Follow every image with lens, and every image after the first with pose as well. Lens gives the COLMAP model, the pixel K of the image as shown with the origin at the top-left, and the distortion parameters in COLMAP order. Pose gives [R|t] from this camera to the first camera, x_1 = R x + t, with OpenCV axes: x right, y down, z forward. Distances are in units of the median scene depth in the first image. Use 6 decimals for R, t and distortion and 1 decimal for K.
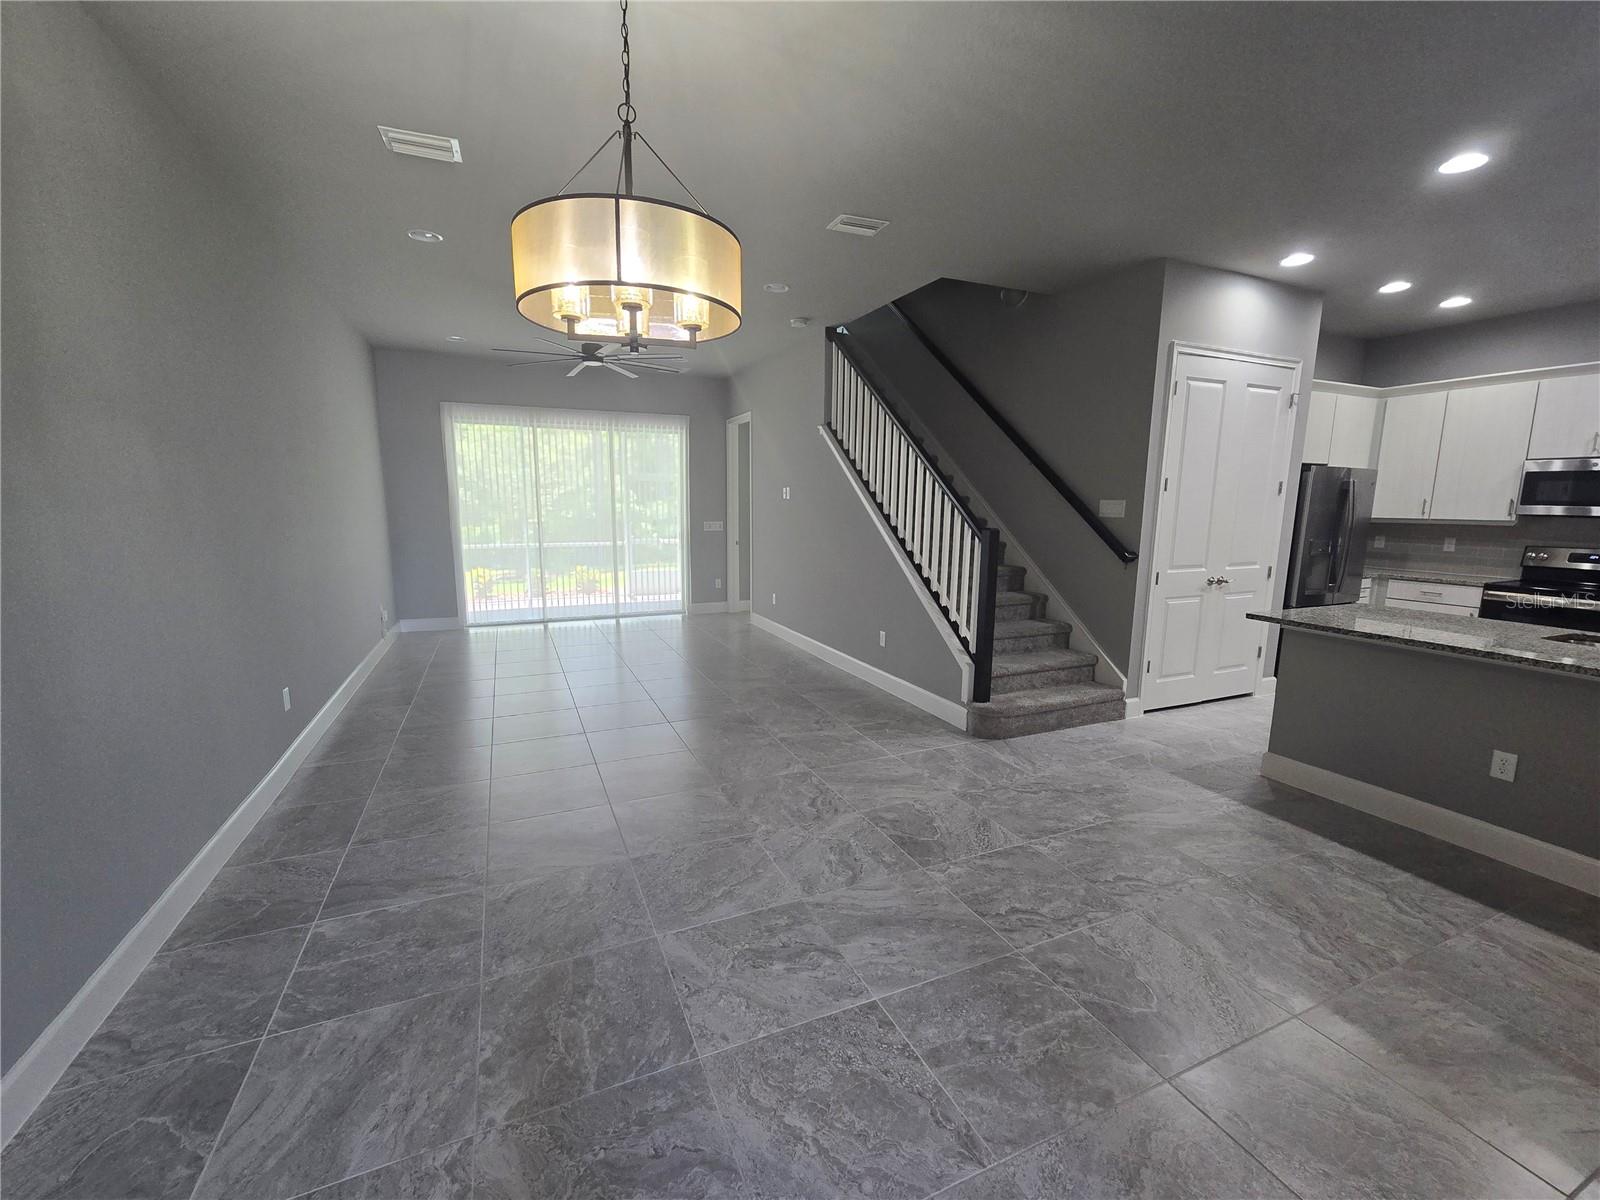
lens RADIAL K [[652.9, 0, 791.8], [0, 652.9, 604.1], [0, 0, 1]] dist [0.001523, -0.000195]
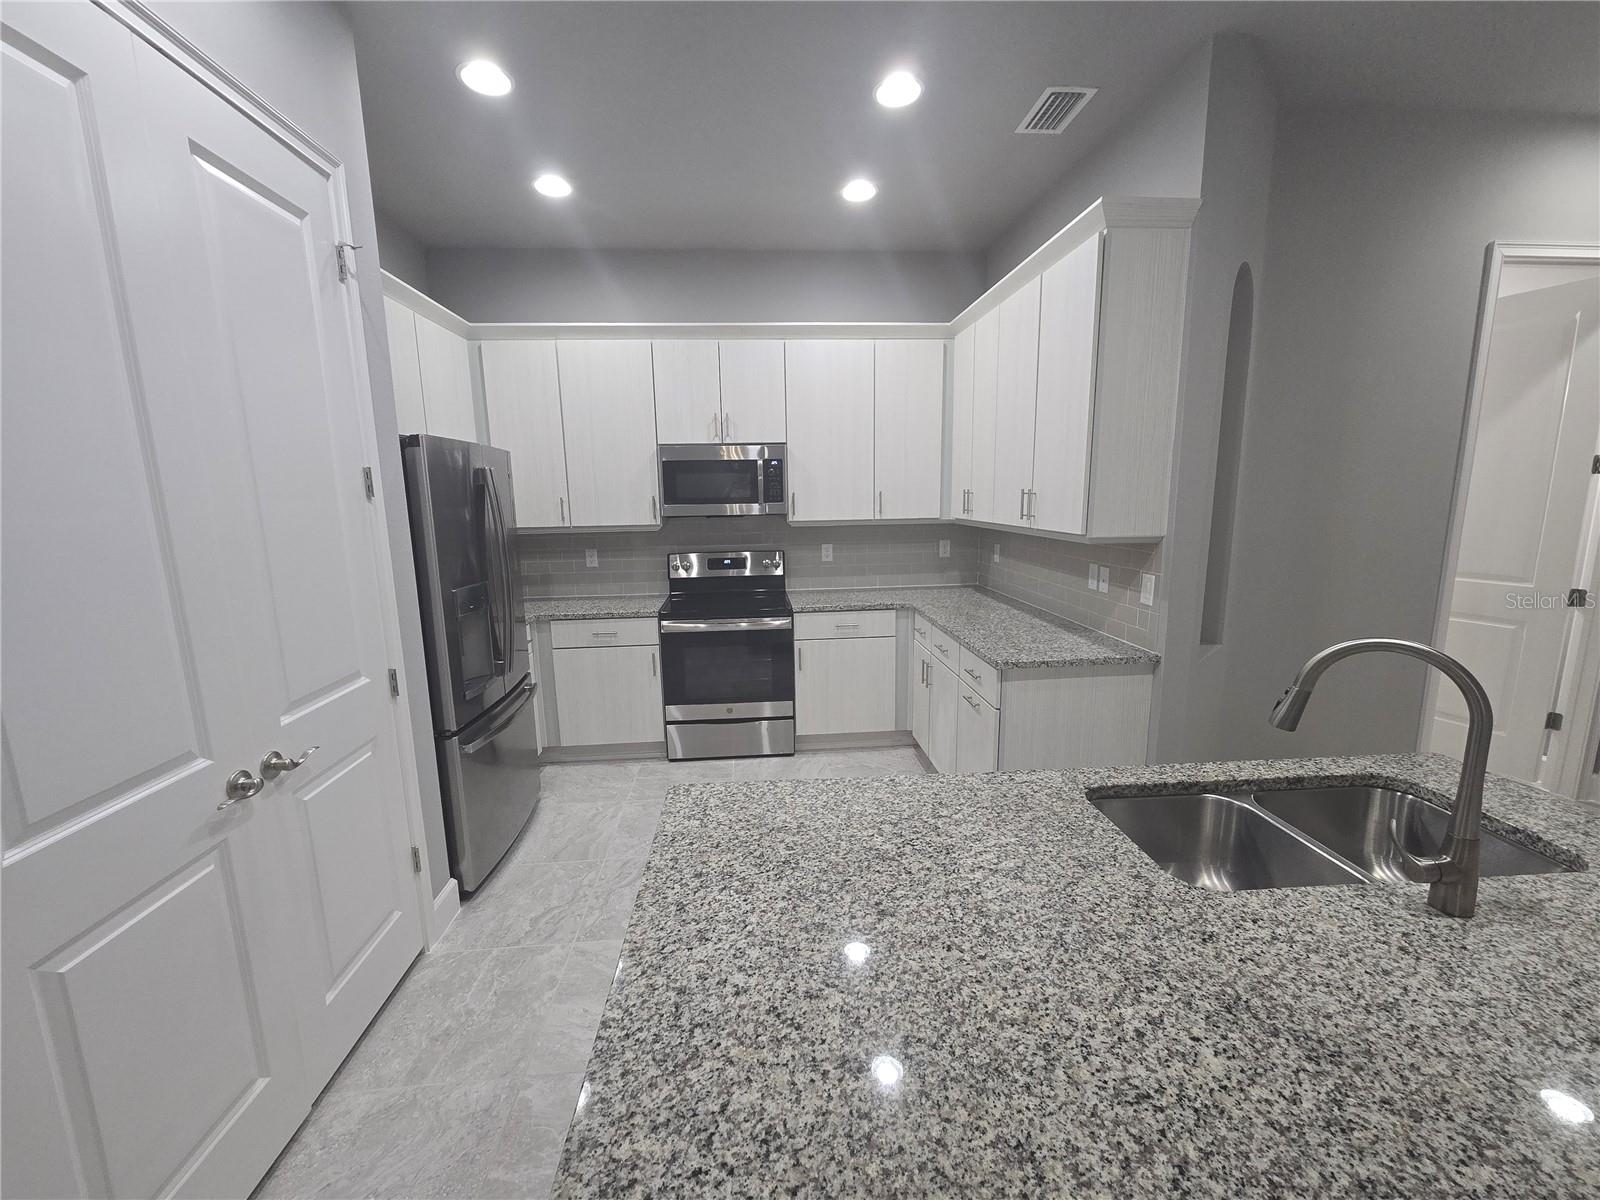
lens RADIAL K [[652.9, 0, 800.0], [0, 652.9, 603.8], [0, 0, 1]] dist [0.001523, -0.000195]
pose [[0.314226, -0.177061, 0.932691, 0.428295], [0.166515, 0.977502, 0.129468, -0.109809], [-0.934631, 0.114625, 0.336640, 0.605142]]
